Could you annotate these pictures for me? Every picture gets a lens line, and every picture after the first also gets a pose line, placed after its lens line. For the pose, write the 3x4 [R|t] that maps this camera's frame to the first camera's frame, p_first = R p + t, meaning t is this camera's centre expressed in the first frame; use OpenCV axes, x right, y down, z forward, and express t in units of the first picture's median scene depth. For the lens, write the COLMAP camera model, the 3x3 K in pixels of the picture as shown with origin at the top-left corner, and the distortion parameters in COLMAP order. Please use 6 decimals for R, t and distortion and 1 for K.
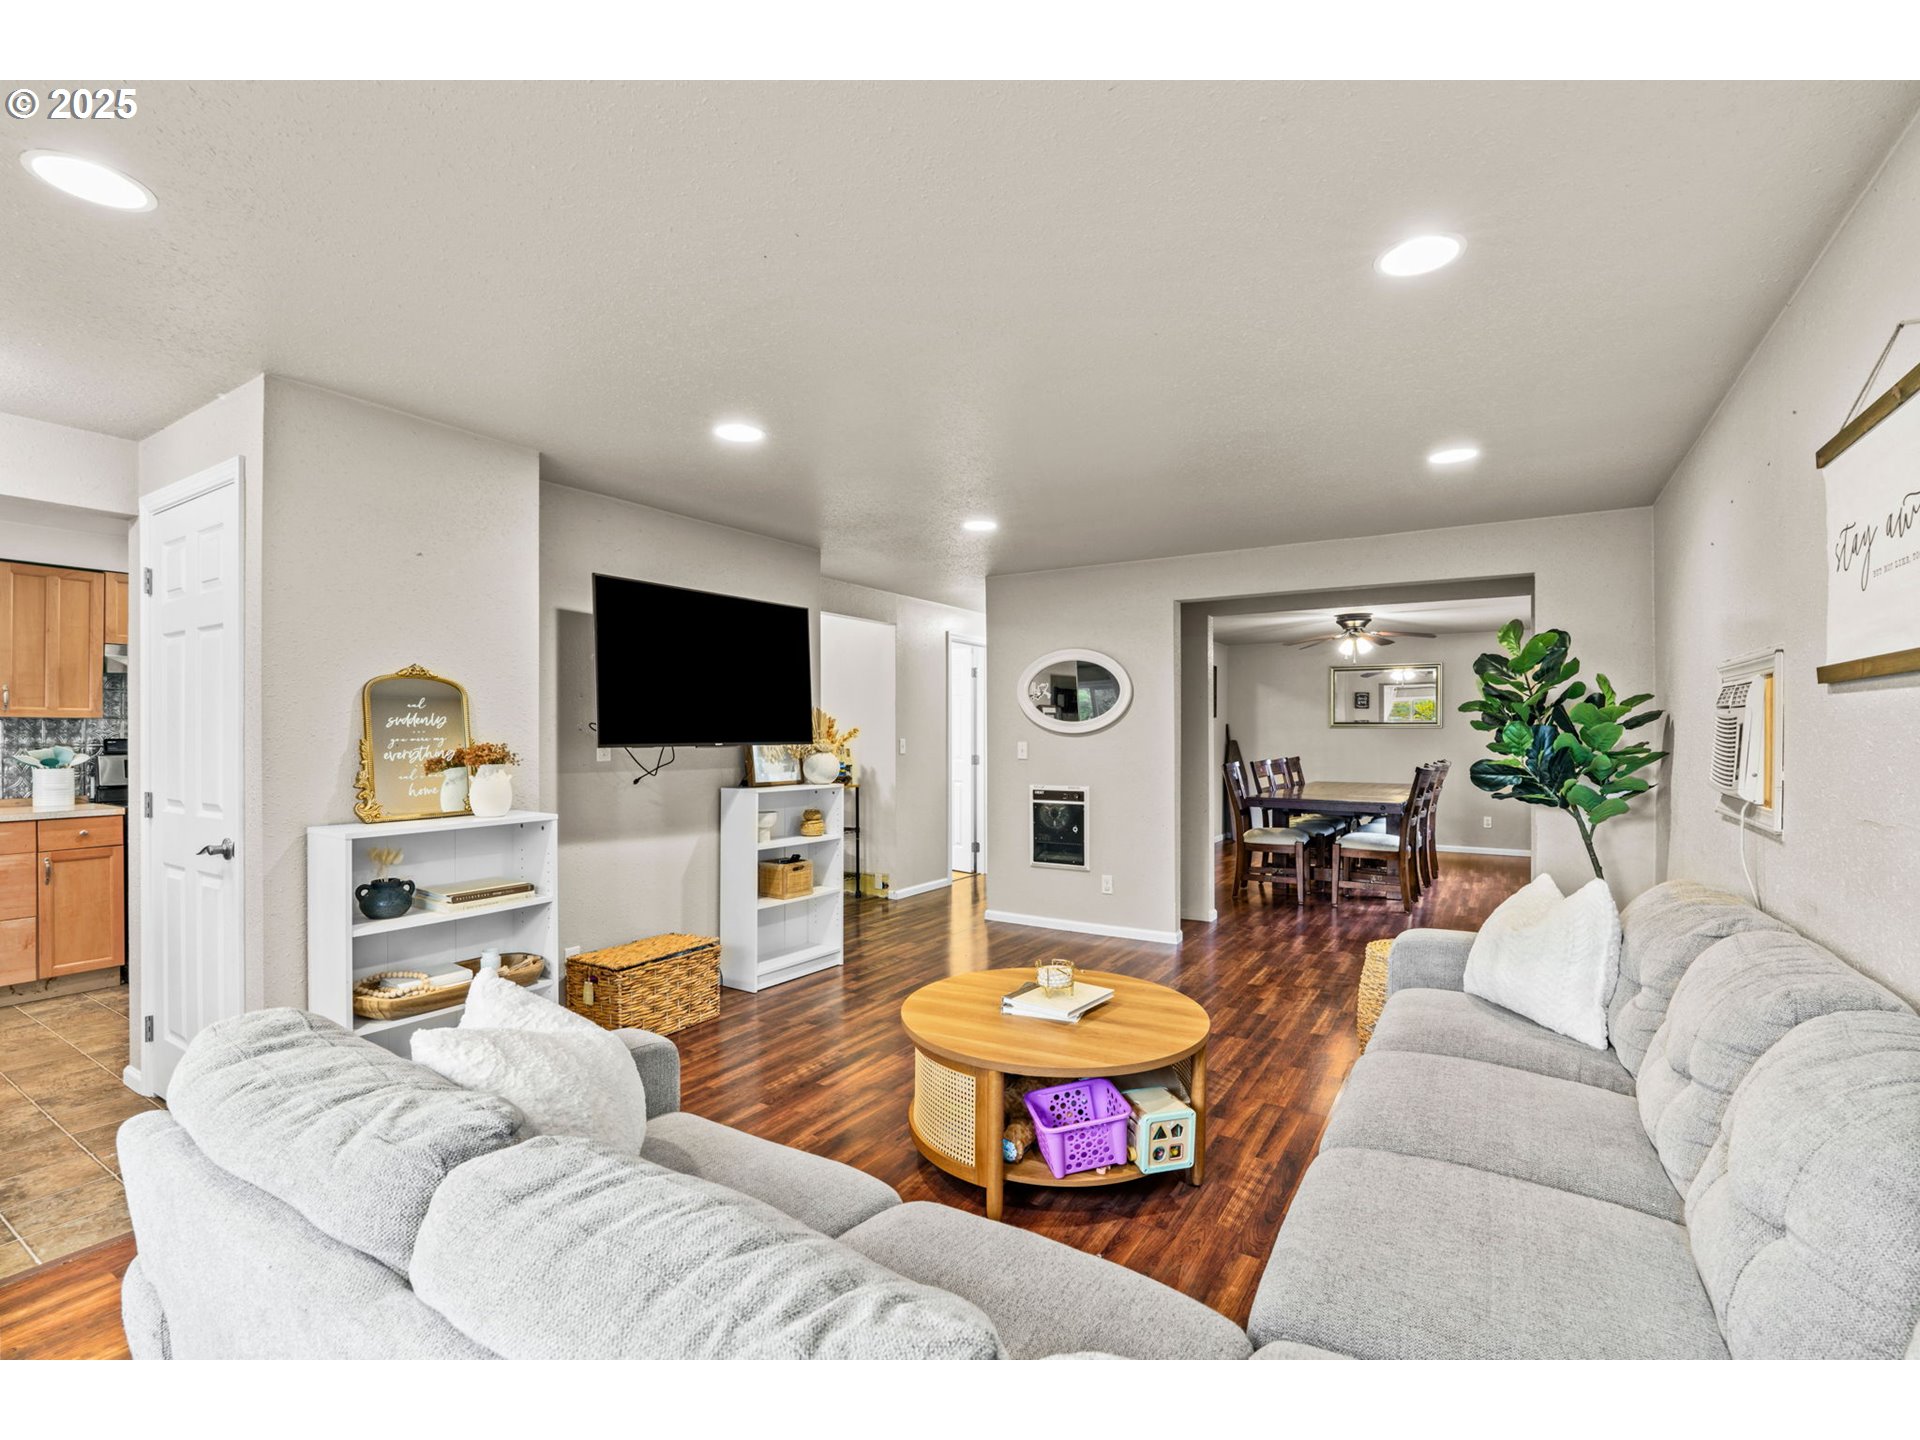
lens RADIAL K [[868.8, 0, 960.0], [0, 868.8, 720.0], [0, 0, 1]] dist [-0.041482, -0.000182]
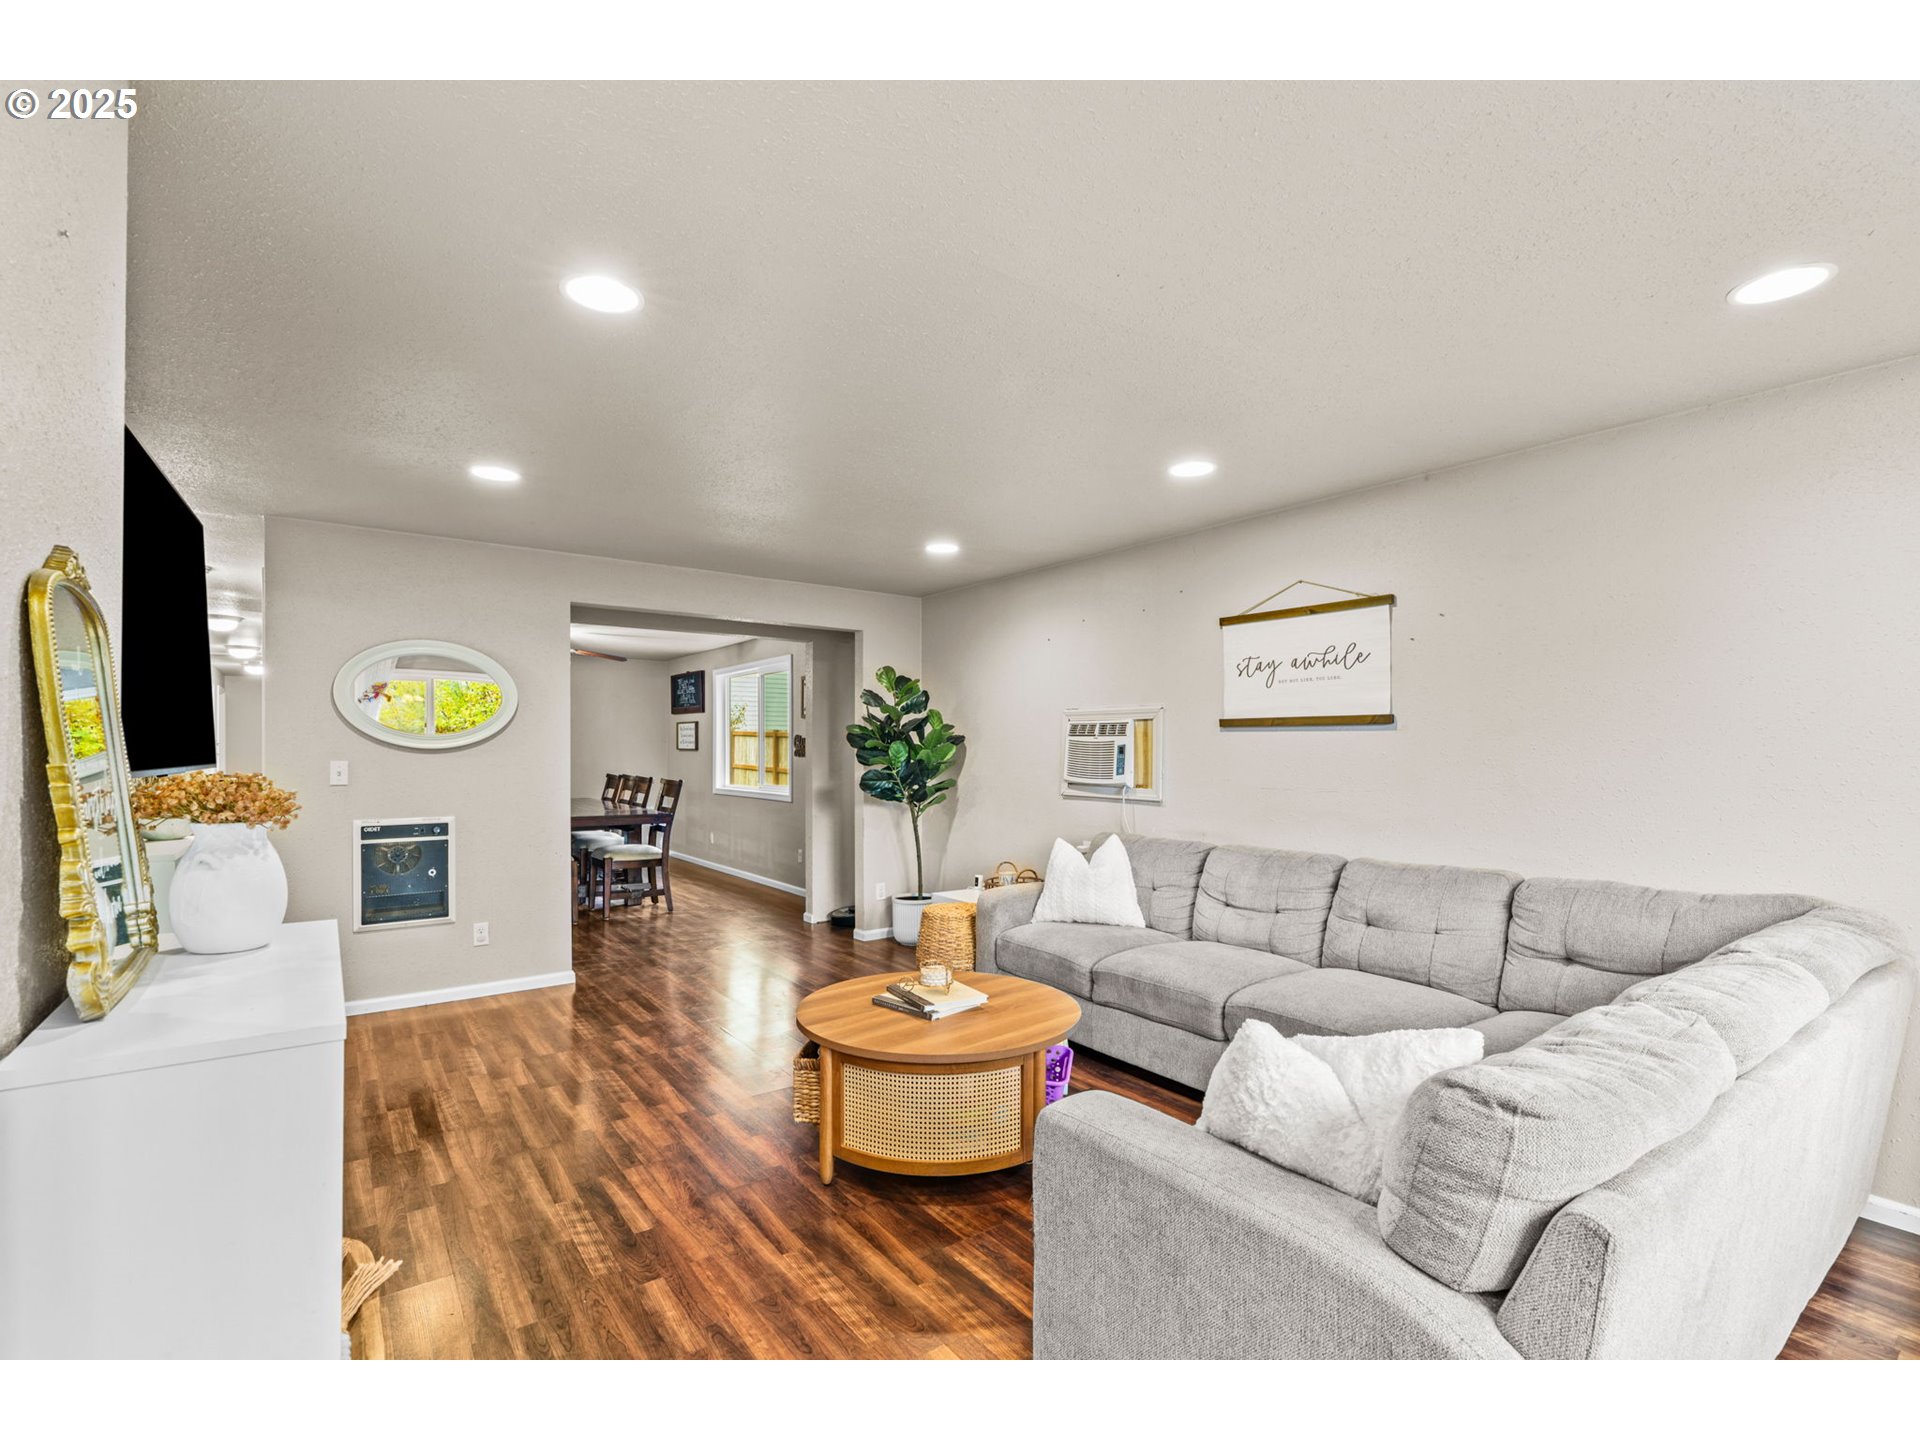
lens RADIAL K [[872.4, 0, 960.0], [0, 872.4, 720.0], [0, 0, 1]] dist [-0.011382, -0.000080]
pose [[0.362243, 0.030326, 0.931590, -0.434353], [-0.014643, 0.999532, -0.026844, 0.002632], [-0.931969, -0.003917, 0.362518, 0.274367]]
